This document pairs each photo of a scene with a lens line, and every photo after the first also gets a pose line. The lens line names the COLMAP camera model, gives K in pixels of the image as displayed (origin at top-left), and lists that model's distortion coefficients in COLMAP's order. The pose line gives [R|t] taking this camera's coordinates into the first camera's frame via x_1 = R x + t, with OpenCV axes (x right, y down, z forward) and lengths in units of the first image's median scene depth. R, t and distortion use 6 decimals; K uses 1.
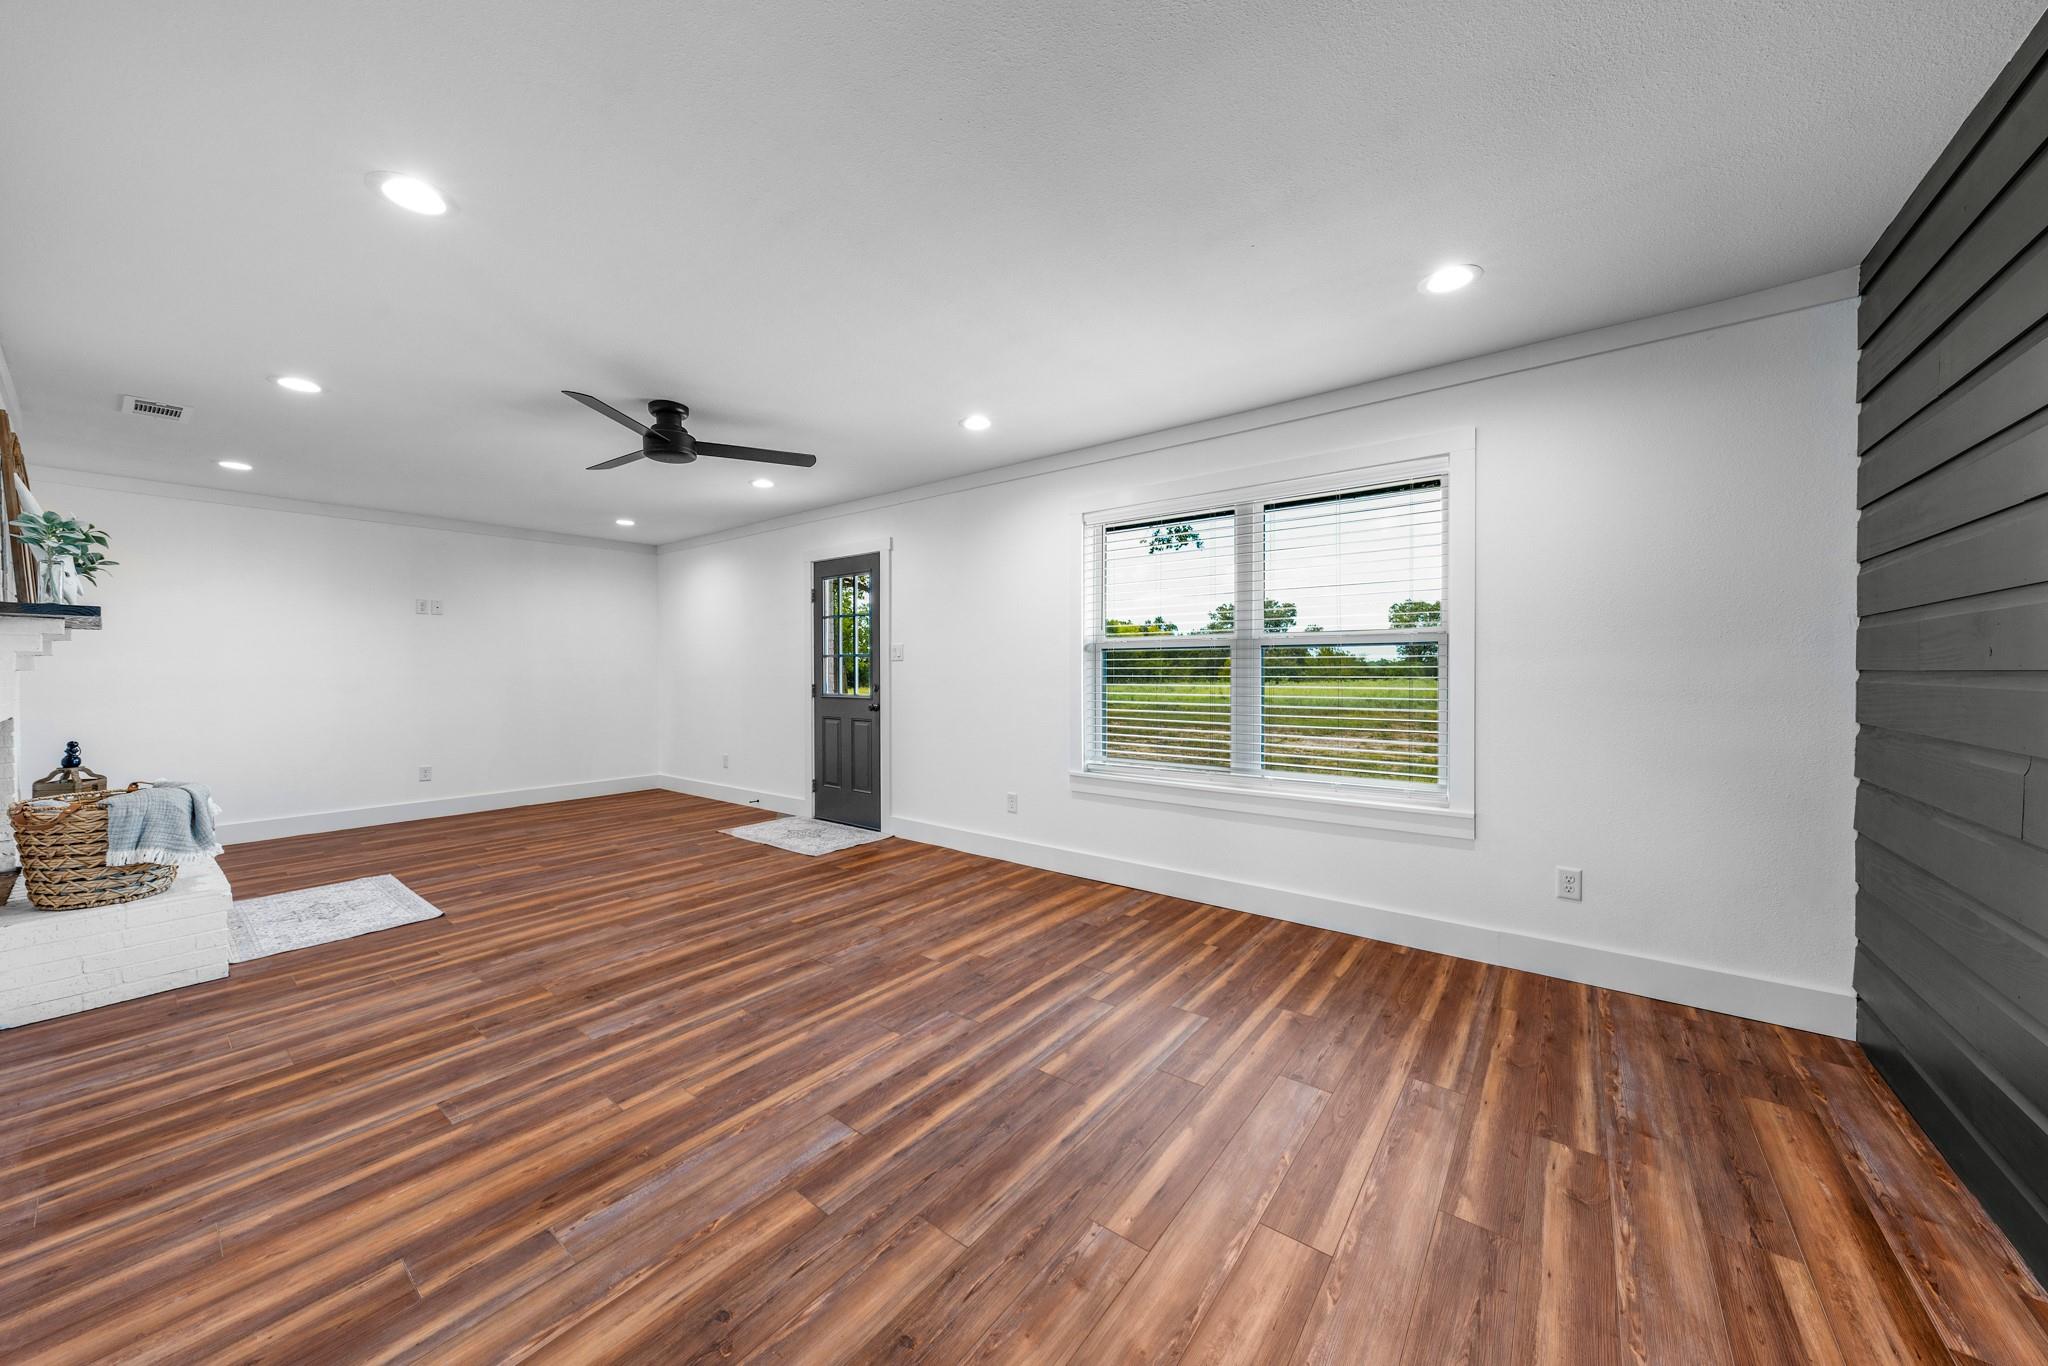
lens RADIAL K [[701.7, 0, 1028.9], [0, 701.7, 680.3], [0, 0, 1]] dist [-0.001524, 0.000097]
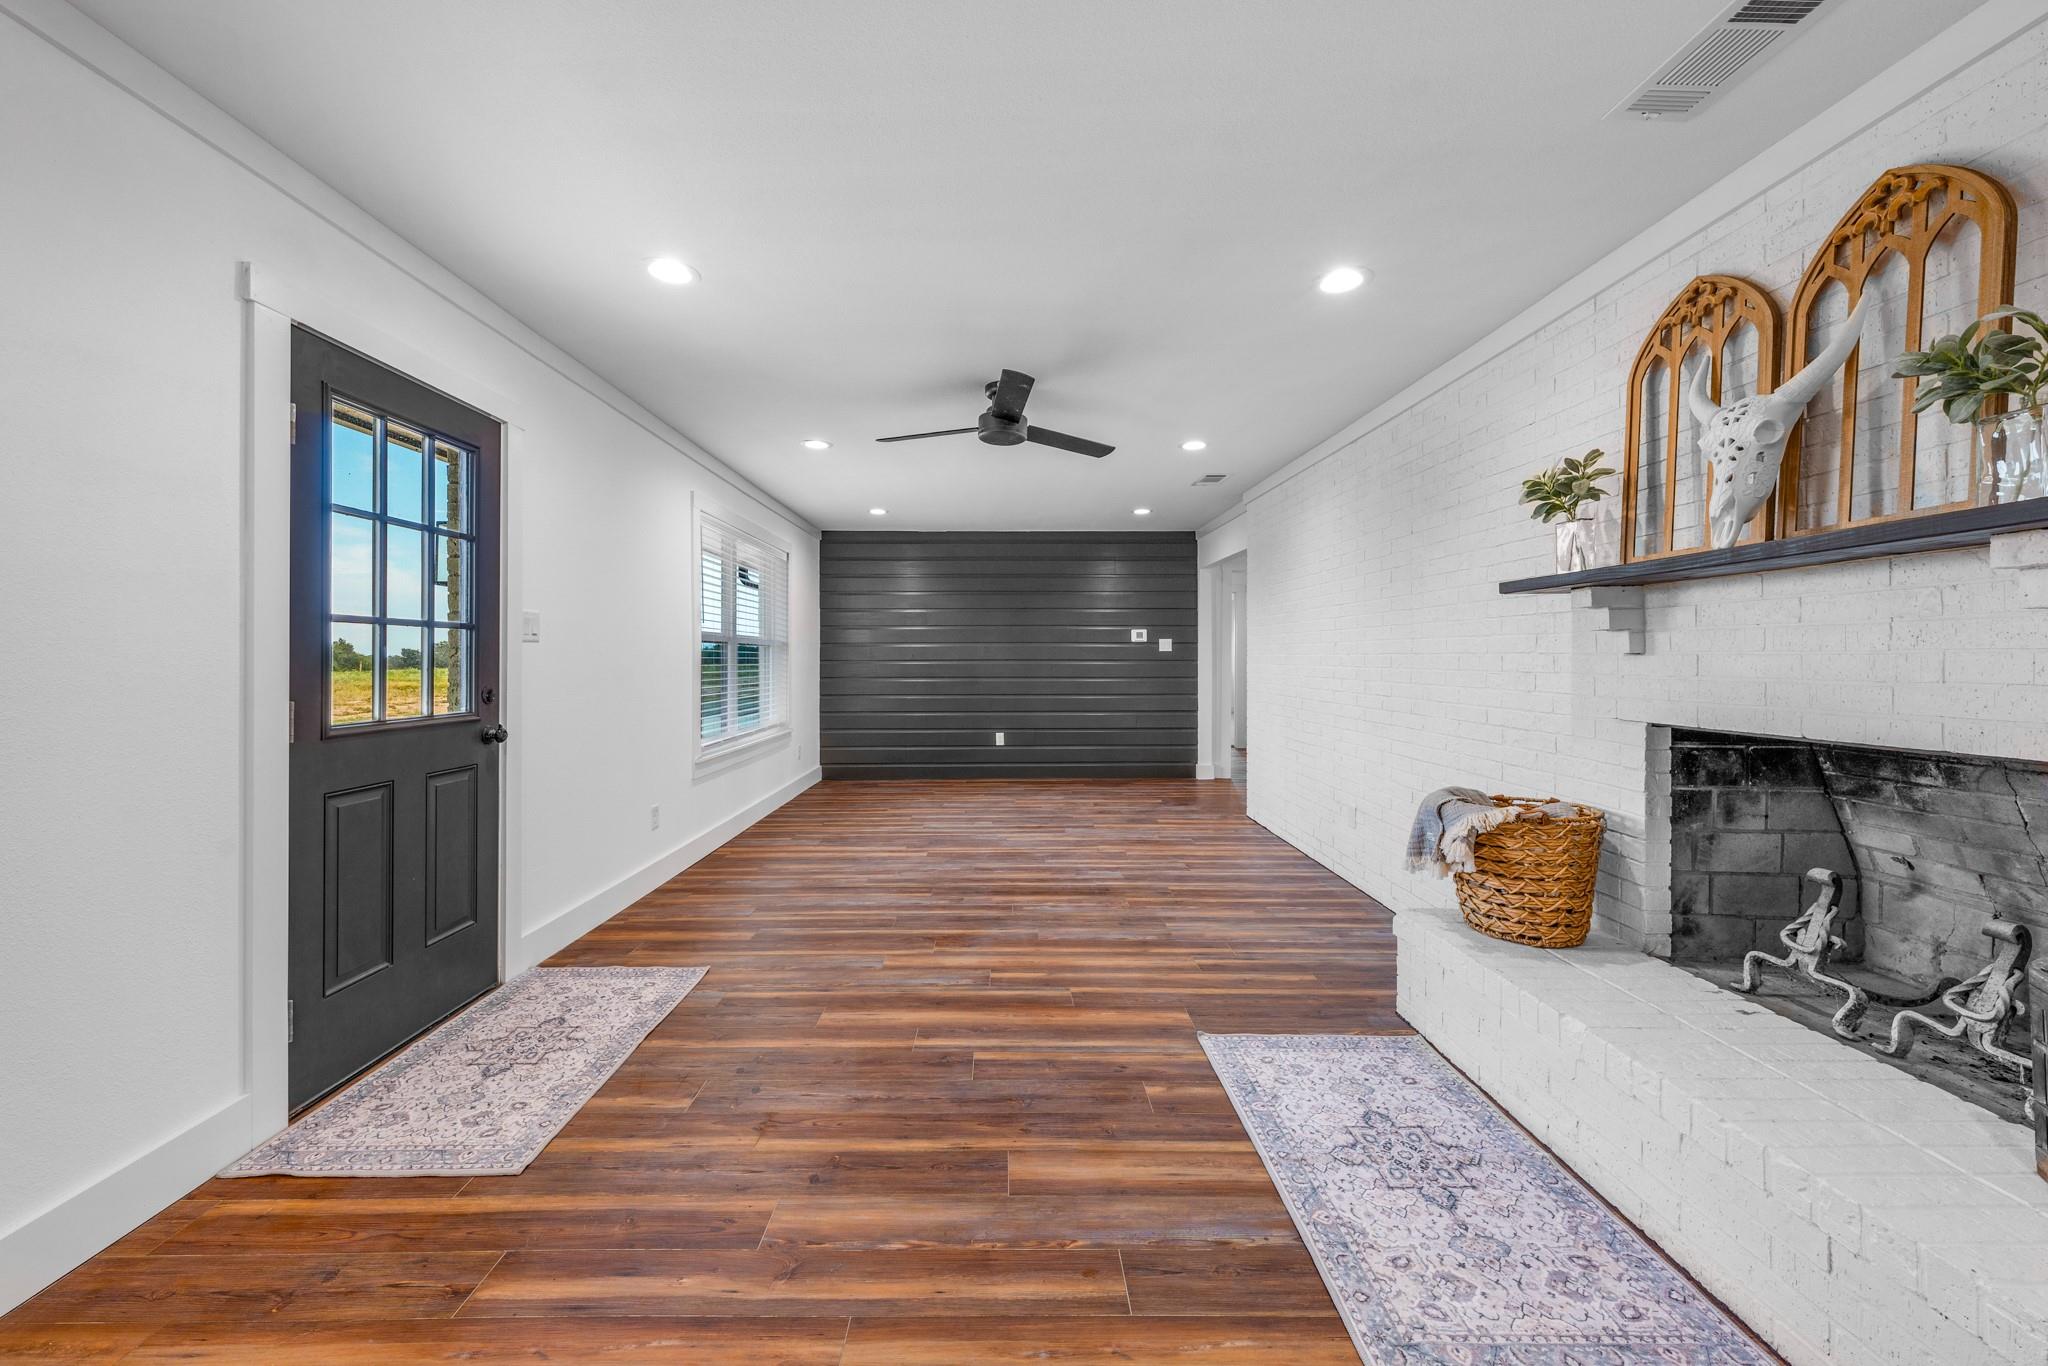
lens RADIAL K [[701.7, 0, 1018.4], [0, 701.7, 674.3], [0, 0, 1]] dist [-0.001524, 0.000097]
pose [[-0.610685, -0.010031, 0.791810, -1.360332], [0.018389, 0.999470, 0.026844, -0.016372], [-0.791660, 0.030954, -0.610177, 1.660491]]
